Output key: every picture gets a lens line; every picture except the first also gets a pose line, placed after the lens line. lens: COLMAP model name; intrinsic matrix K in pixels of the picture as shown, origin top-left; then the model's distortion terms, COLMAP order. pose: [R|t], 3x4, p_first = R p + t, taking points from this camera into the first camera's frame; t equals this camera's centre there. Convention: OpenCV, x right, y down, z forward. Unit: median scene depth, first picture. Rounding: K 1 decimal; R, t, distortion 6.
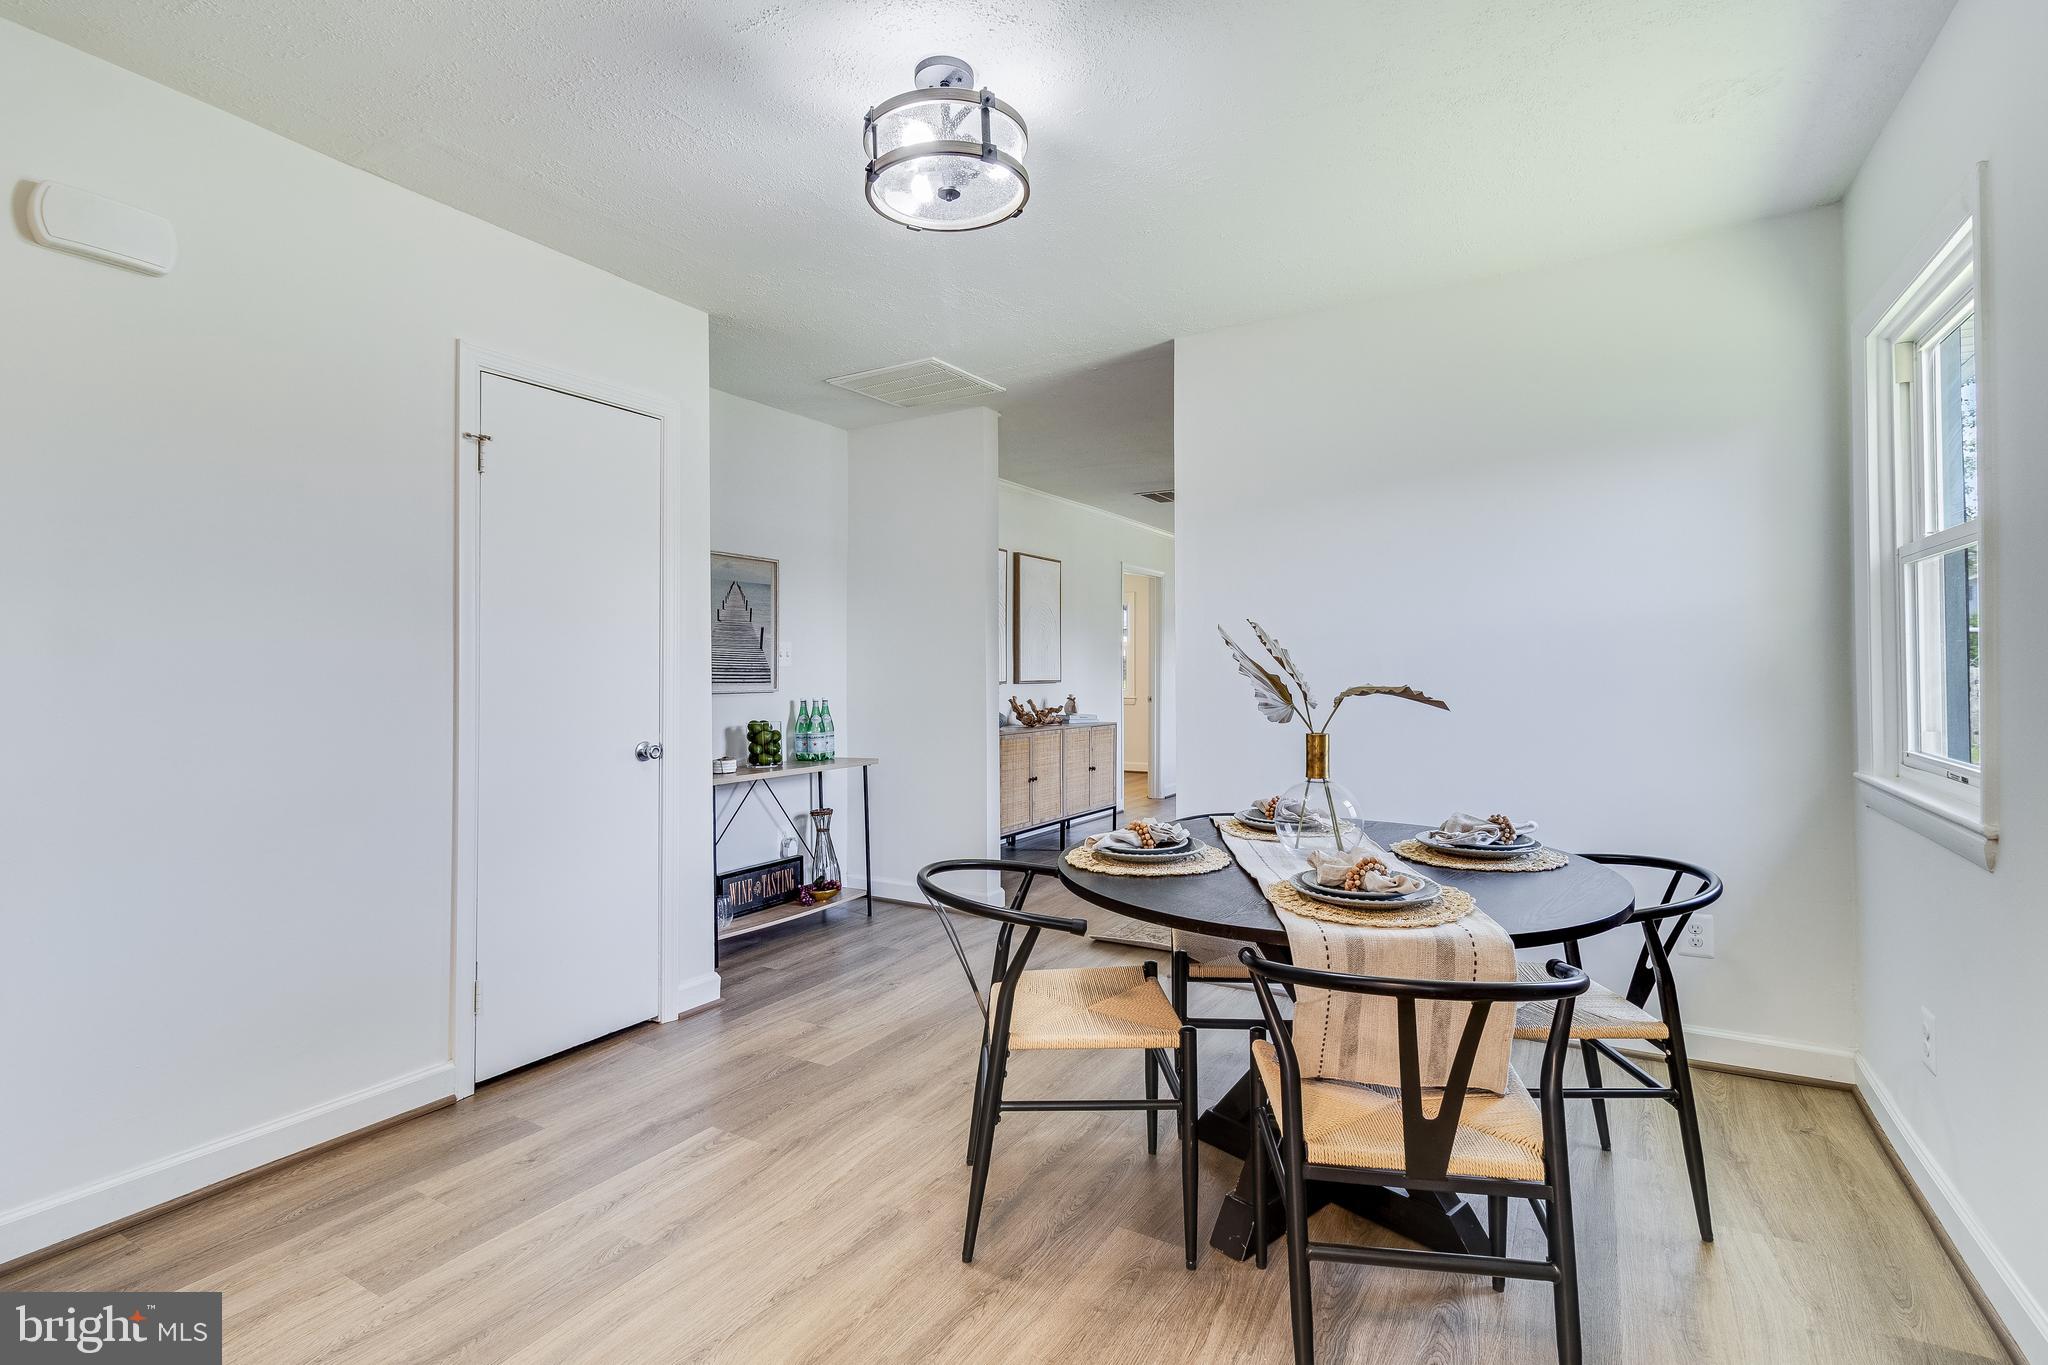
lens RADIAL K [[945.7, 0, 1024.3], [0, 945.7, 686.0], [0, 0, 1]] dist [-0.000485, 0.000614]
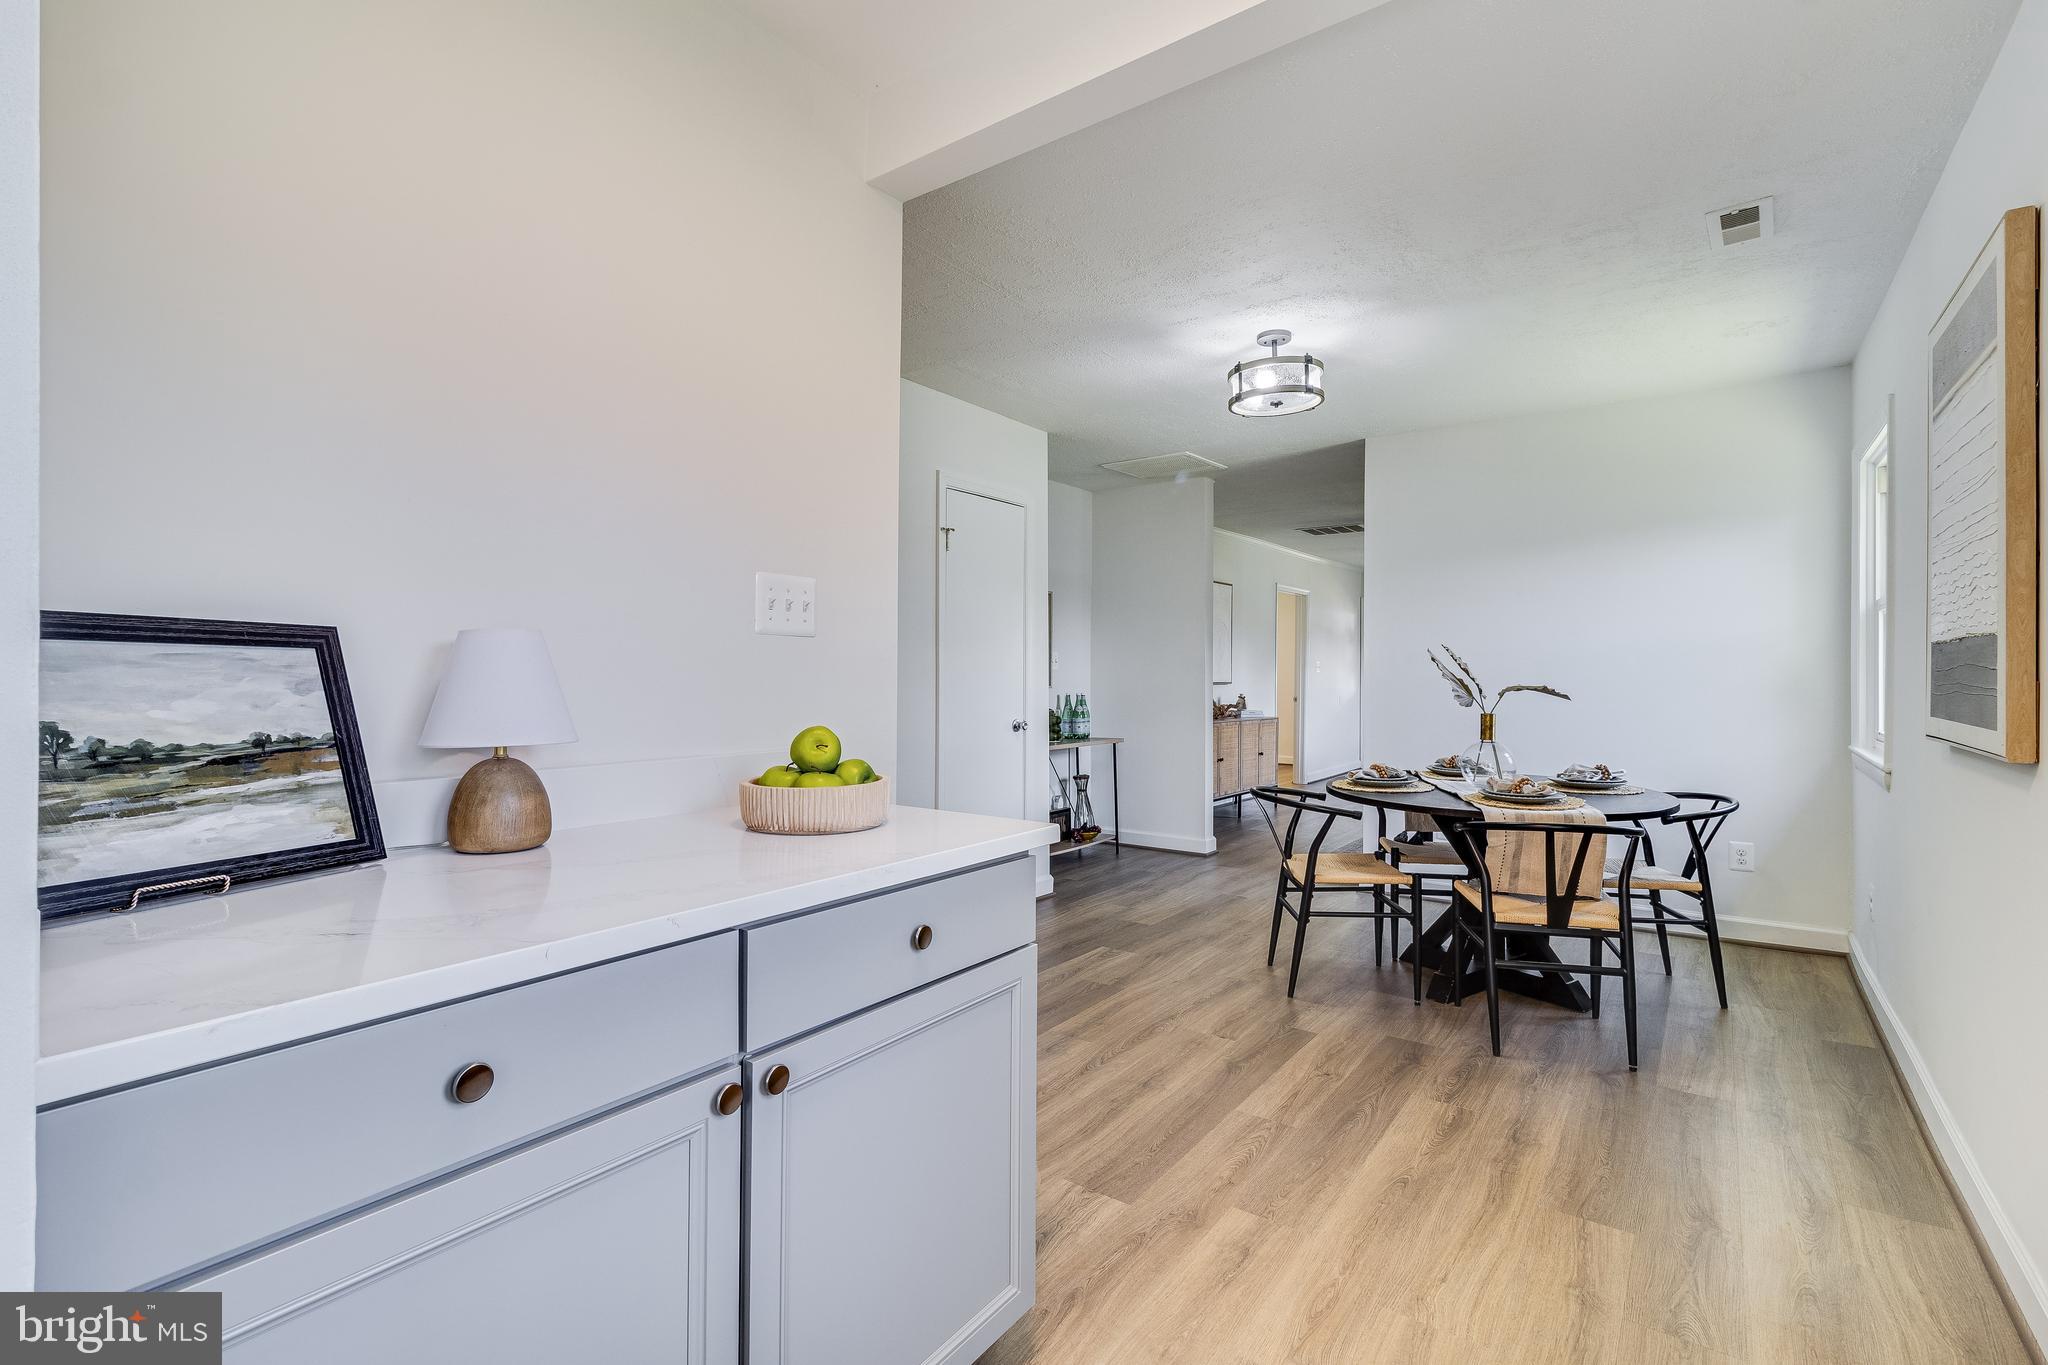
lens RADIAL K [[945.7, 0, 1019.5], [0, 945.7, 696.6], [0, 0, 1]] dist [-0.000485, 0.000614]
pose [[0.995234, 0.010377, -0.096959, -0.352138], [-0.009551, 0.999914, 0.008982, 0.012451], [0.097044, -0.008014, 0.995248, -0.744726]]
